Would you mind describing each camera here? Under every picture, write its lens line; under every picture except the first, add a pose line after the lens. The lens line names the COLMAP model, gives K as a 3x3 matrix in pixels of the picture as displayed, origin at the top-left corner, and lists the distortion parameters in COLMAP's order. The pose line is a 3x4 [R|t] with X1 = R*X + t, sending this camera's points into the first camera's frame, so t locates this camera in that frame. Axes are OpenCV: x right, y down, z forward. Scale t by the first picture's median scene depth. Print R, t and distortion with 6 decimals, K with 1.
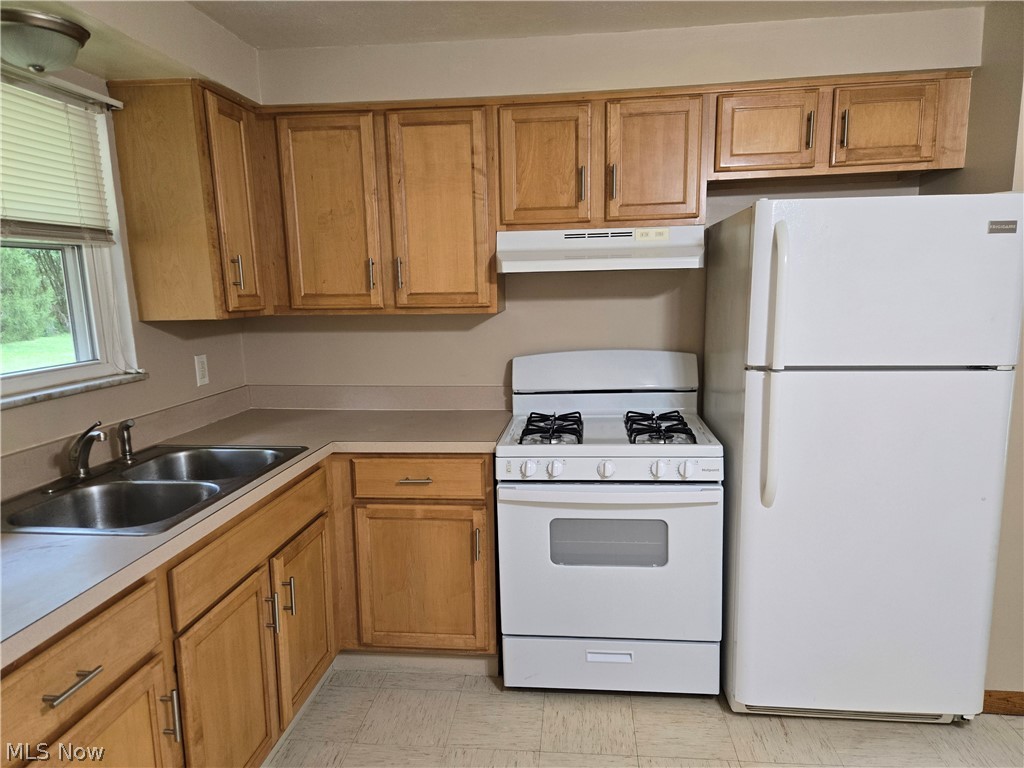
lens RADIAL K [[683.8, 0, 509.4], [0, 683.8, 390.3], [0, 0, 1]] dist [0.054792, -0.038747]
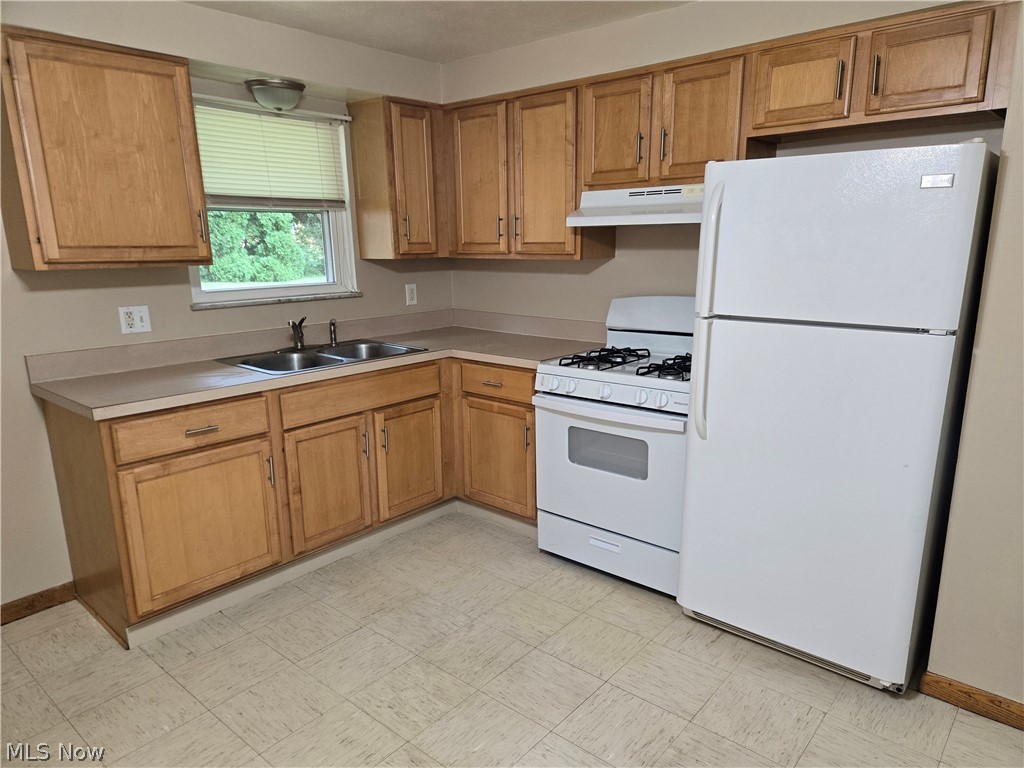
lens RADIAL K [[683.8, 0, 504.7], [0, 683.8, 393.5], [0, 0, 1]] dist [0.054792, -0.038747]
pose [[0.815407, 0.138009, -0.562196, 0.644392], [-0.090263, 0.989599, 0.112013, -0.001942], [0.571808, -0.040591, 0.819383, -0.096296]]
